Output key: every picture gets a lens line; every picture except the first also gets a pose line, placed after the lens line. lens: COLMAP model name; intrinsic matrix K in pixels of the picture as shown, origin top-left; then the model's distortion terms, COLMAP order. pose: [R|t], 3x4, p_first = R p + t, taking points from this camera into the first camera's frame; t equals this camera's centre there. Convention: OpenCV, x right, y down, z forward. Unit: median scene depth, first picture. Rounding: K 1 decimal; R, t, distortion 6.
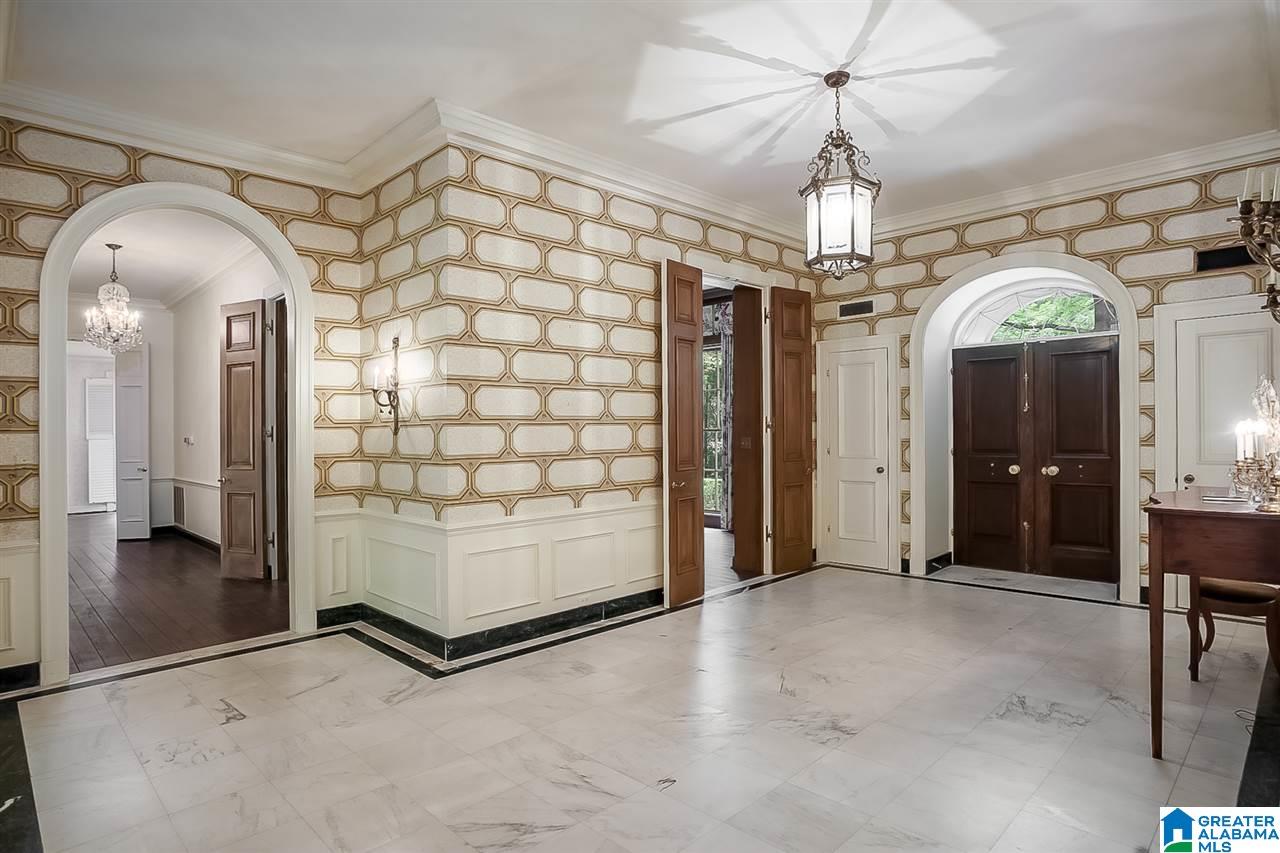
lens RADIAL K [[701.8, 0, 641.4], [0, 701.8, 419.8], [0, 0, 1]] dist [-0.049506, 0.013641]
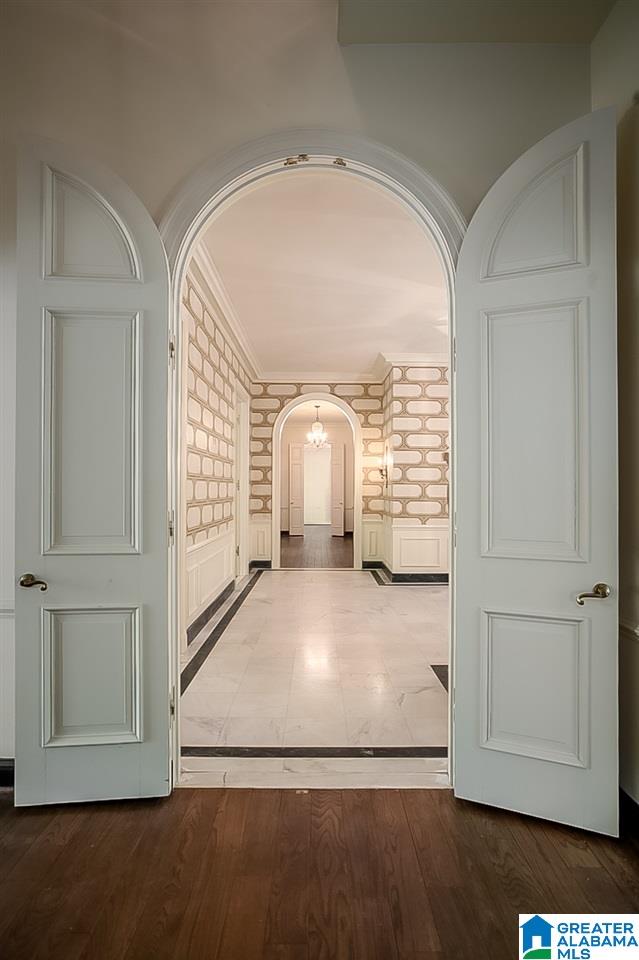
lens RADIAL K [[526.3, 0, 317.7], [0, 526.3, 480.8], [0, 0, 1]] dist [-0.049506, 0.013641]
pose [[0.716807, 0.008958, -0.697214, 0.748061], [-0.008401, 0.999956, 0.004210, -0.008019], [0.697221, 0.002839, 0.716851, -0.447858]]
